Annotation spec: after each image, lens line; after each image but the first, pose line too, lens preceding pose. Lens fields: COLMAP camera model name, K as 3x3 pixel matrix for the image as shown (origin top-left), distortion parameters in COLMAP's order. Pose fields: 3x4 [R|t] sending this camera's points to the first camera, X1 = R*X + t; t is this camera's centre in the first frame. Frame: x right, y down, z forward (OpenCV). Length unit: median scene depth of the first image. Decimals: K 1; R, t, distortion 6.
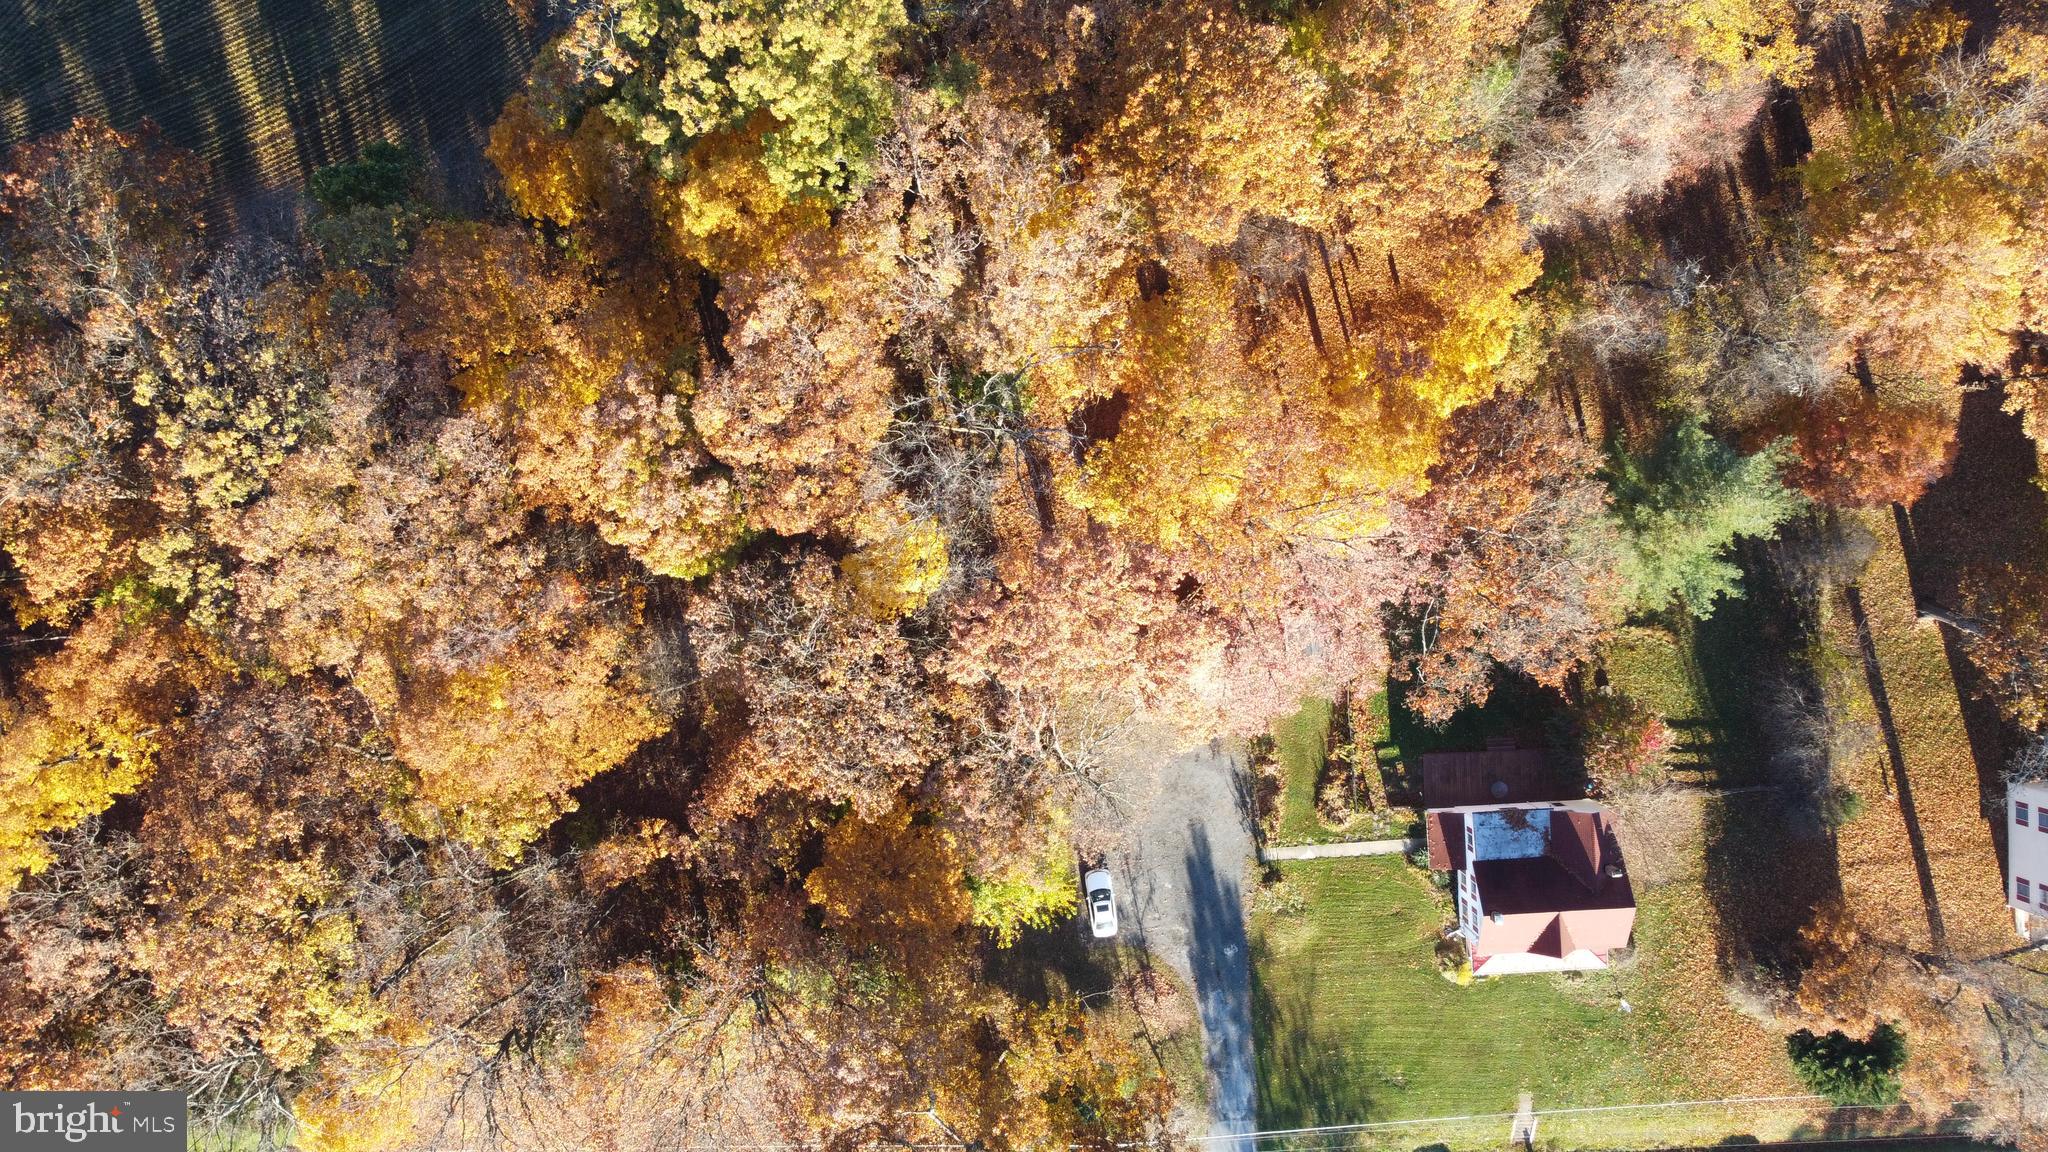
lens RADIAL K [[1554.4, 0, 1020.0], [0, 1554.4, 572.8], [0, 0, 1]] dist [-0.001594, -0.006875]
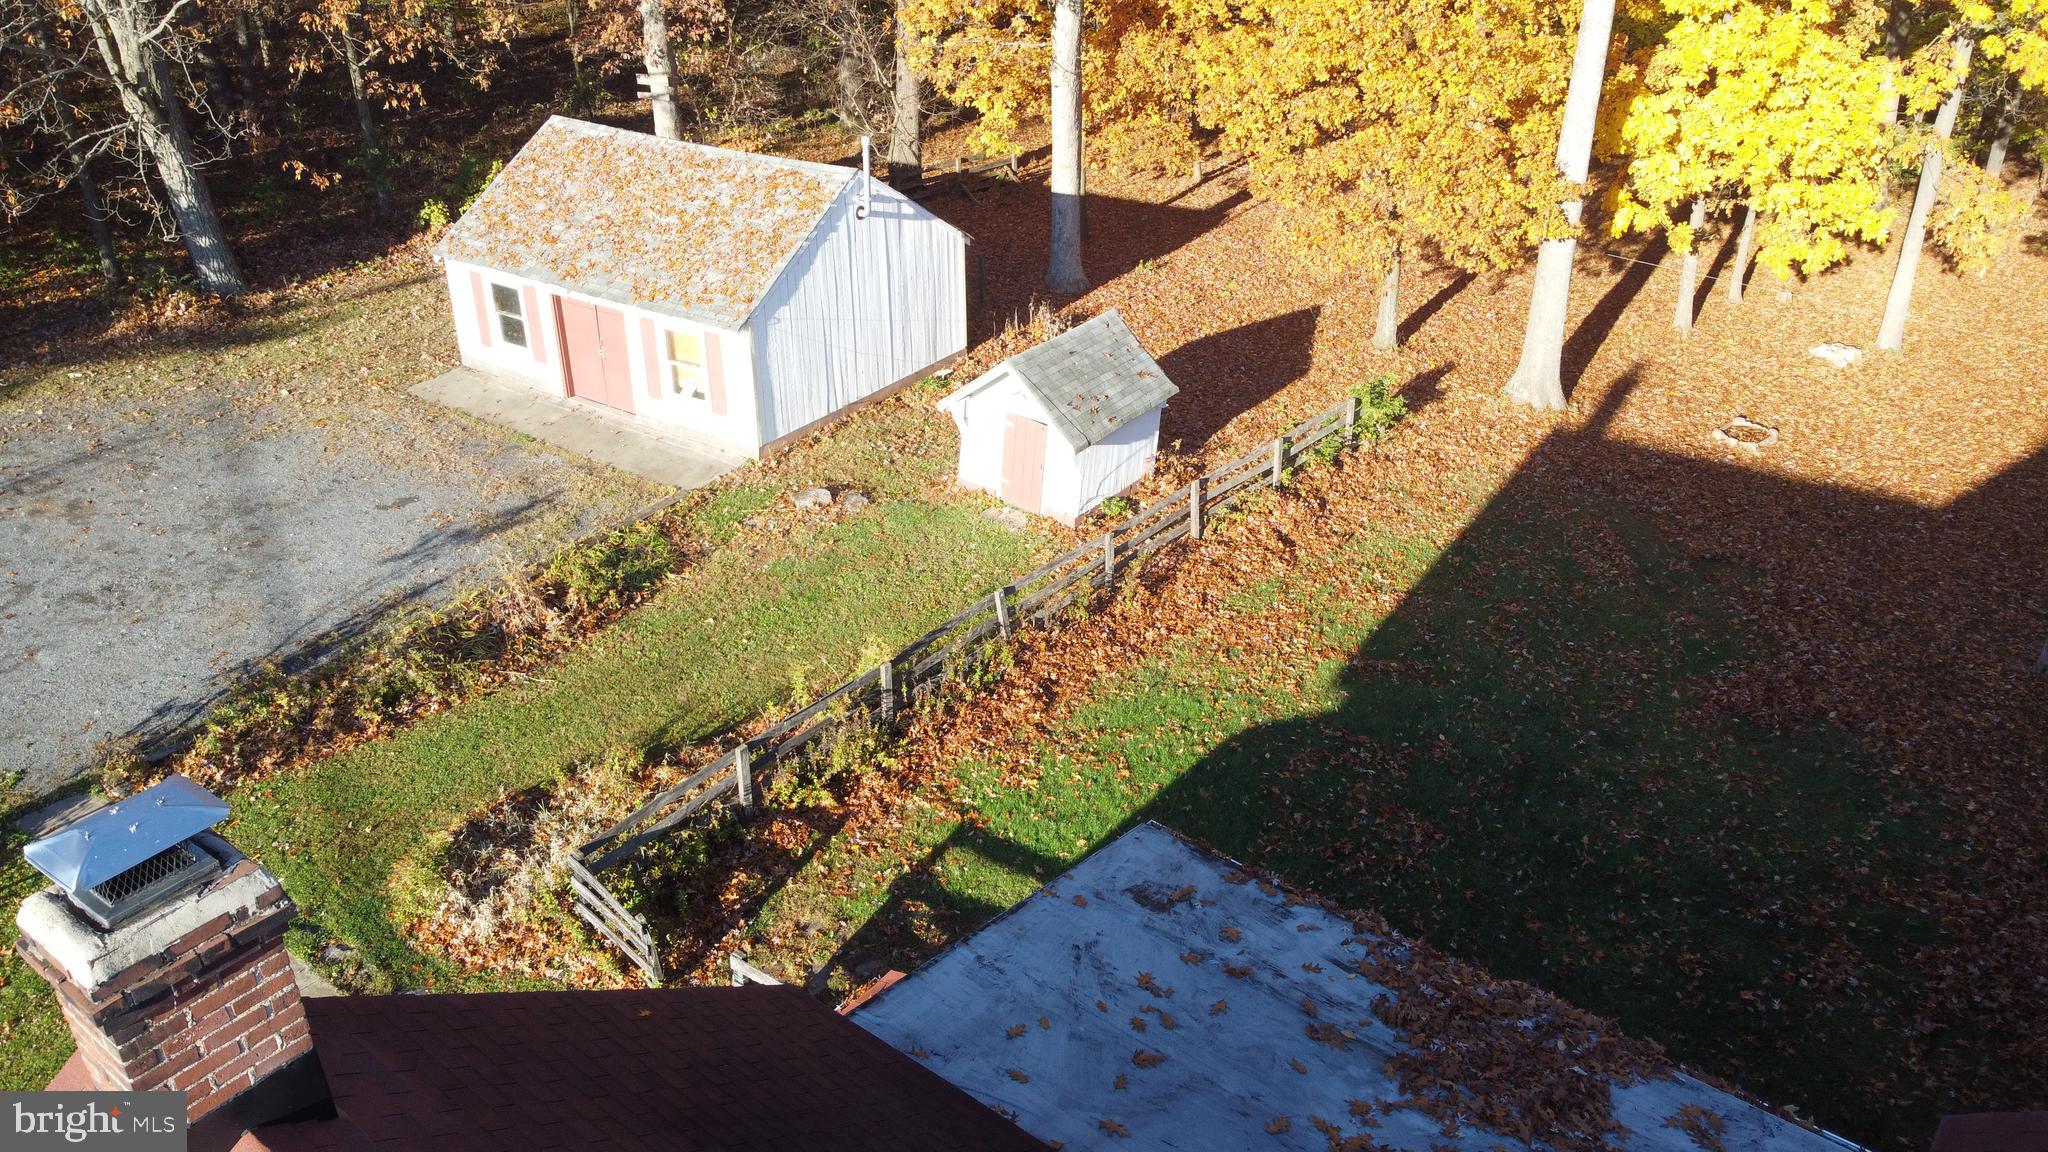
lens RADIAL K [[1556.6, 0, 1008.0], [0, 1556.6, 572.0], [0, 0, 1]] dist [-0.010513, -0.007532]
pose [[0.737641, 0.316826, -0.596244, 0.327799], [-0.674989, 0.324329, -0.662722, 0.216756], [-0.016588, 0.891309, 0.453093, 0.897507]]
